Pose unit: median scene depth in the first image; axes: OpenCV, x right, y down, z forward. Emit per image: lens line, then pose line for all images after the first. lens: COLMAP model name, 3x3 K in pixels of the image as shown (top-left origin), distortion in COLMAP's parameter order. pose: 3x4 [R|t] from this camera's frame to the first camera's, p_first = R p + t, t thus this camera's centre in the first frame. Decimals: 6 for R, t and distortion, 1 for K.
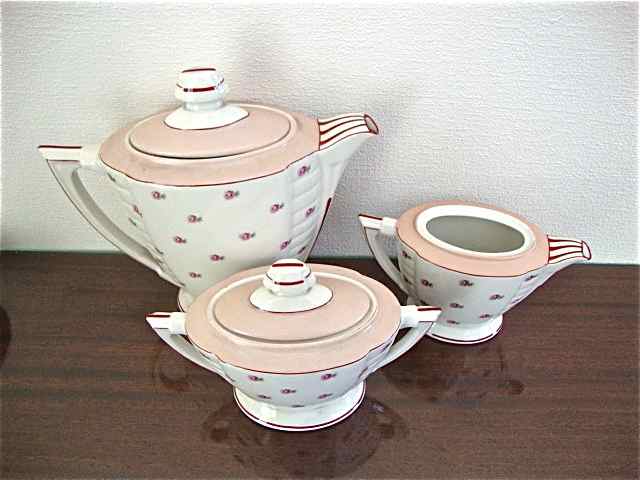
lens RADIAL K [[594.0, 0, 322.9], [0, 594.0, 240.5], [0, 0, 1]] dist [-0.144868, 0.040397]
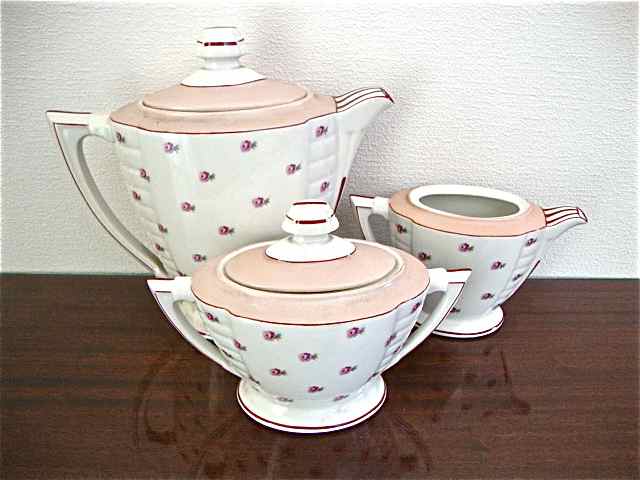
lens RADIAL K [[594.0, 0, 320.3], [0, 594.0, 246.2], [0, 0, 1]] dist [-0.144868, 0.040397]
pose [[0.999045, -0.001239, 0.043684, -0.075966], [0.013051, 0.962446, -0.271158, 0.324989], [-0.041707, 0.271469, 0.961543, 0.111000]]
